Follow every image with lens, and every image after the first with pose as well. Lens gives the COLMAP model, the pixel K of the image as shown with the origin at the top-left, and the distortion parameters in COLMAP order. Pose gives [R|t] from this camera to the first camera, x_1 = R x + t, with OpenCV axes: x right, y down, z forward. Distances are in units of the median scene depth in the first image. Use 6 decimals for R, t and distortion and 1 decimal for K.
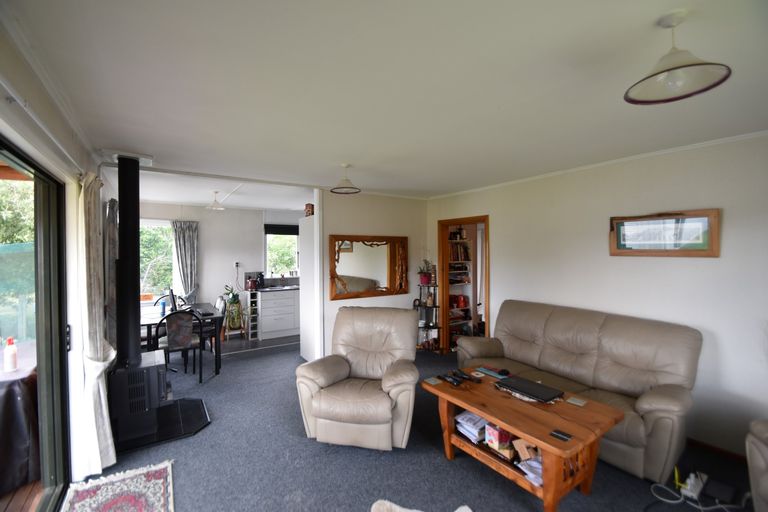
lens RADIAL K [[335.6, 0, 381.3], [0, 335.6, 252.2], [0, 0, 1]] dist [-0.018937, -0.000419]
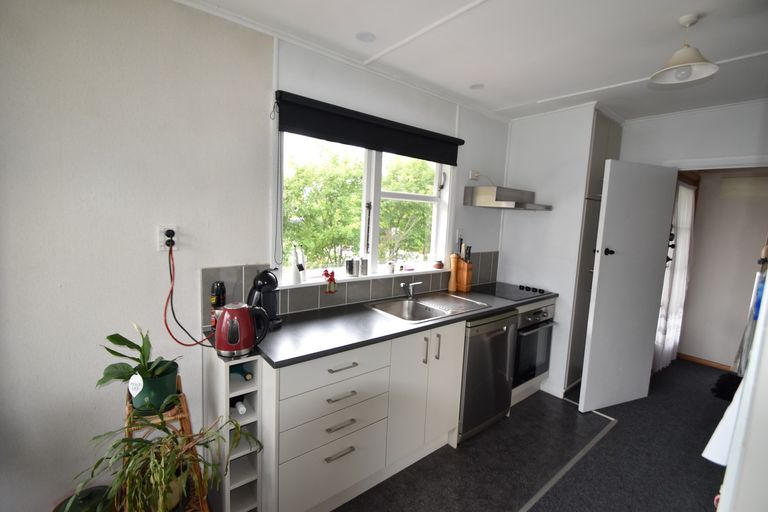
lens RADIAL K [[335.6, 0, 385.9], [0, 335.6, 256.3], [0, 0, 1]] dist [-0.018937, -0.000419]
pose [[0.994076, 0.032375, 0.103752, -0.296994], [-0.043313, 0.993532, 0.104970, 0.017095], [-0.099682, -0.108842, 0.989048, 0.738964]]
